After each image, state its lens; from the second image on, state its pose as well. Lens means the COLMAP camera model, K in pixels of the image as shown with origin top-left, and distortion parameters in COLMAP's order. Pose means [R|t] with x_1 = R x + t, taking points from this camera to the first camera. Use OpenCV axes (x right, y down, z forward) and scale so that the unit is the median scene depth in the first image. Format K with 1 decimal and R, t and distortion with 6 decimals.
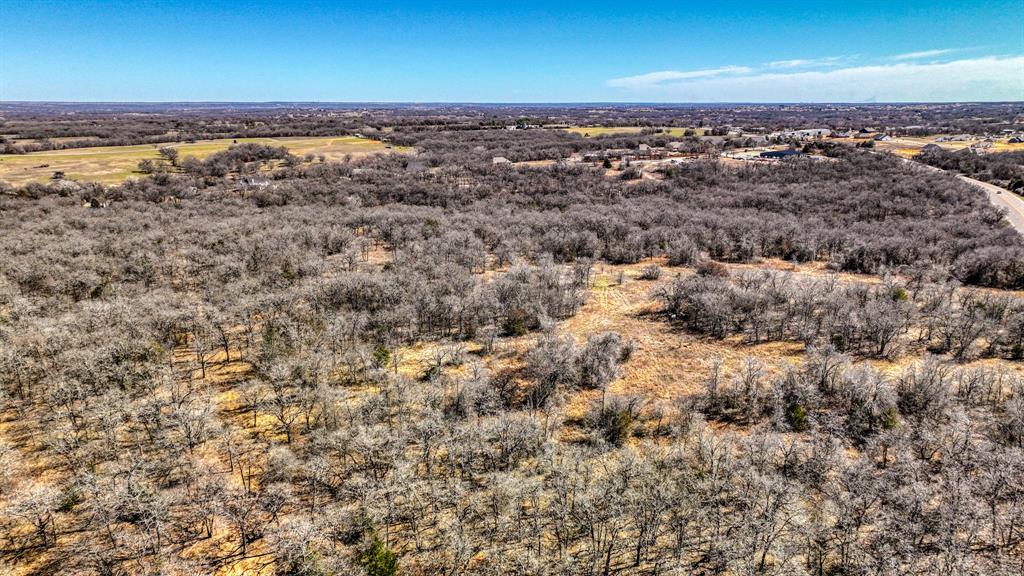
lens RADIAL K [[726.5, 0, 512.0], [0, 726.5, 288.0], [0, 0, 1]] dist [0.007179, 0.004633]
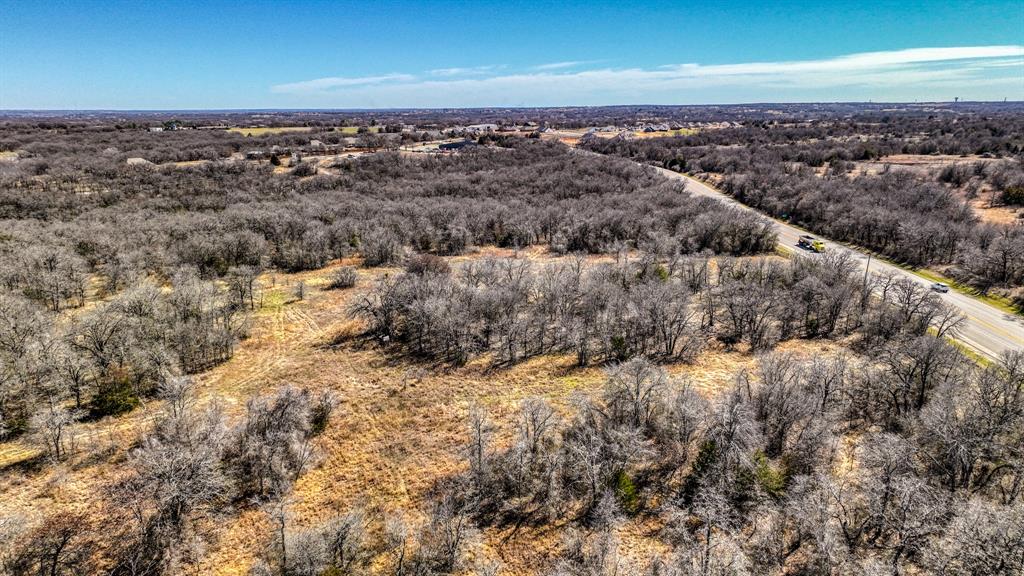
lens RADIAL K [[726.5, 0, 512.0], [0, 726.5, 288.0], [0, 0, 1]] dist [0.007179, 0.004633]
pose [[0.906622, -0.109503, 0.407487, 0.026471], [0.112950, 0.993477, 0.015671, -0.002170], [-0.406545, 0.031817, 0.913076, 0.151058]]
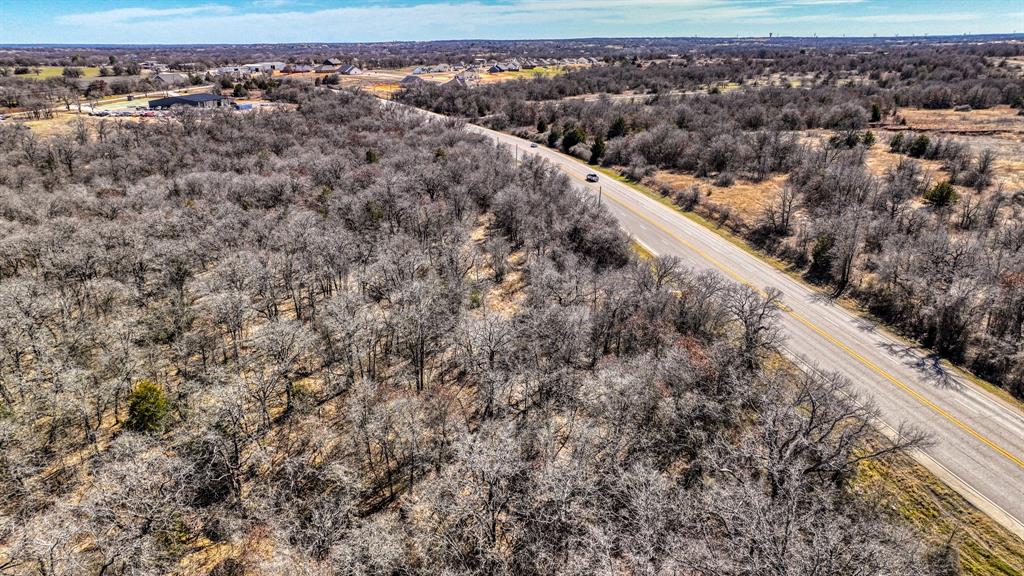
lens RADIAL K [[726.5, 0, 512.0], [0, 726.5, 288.0], [0, 0, 1]] dist [0.007179, 0.004633]
pose [[0.789721, -0.203371, 0.578775, 0.378944], [0.160040, 0.979080, 0.125660, -0.129627], [-0.592222, -0.006609, 0.805748, 0.699177]]
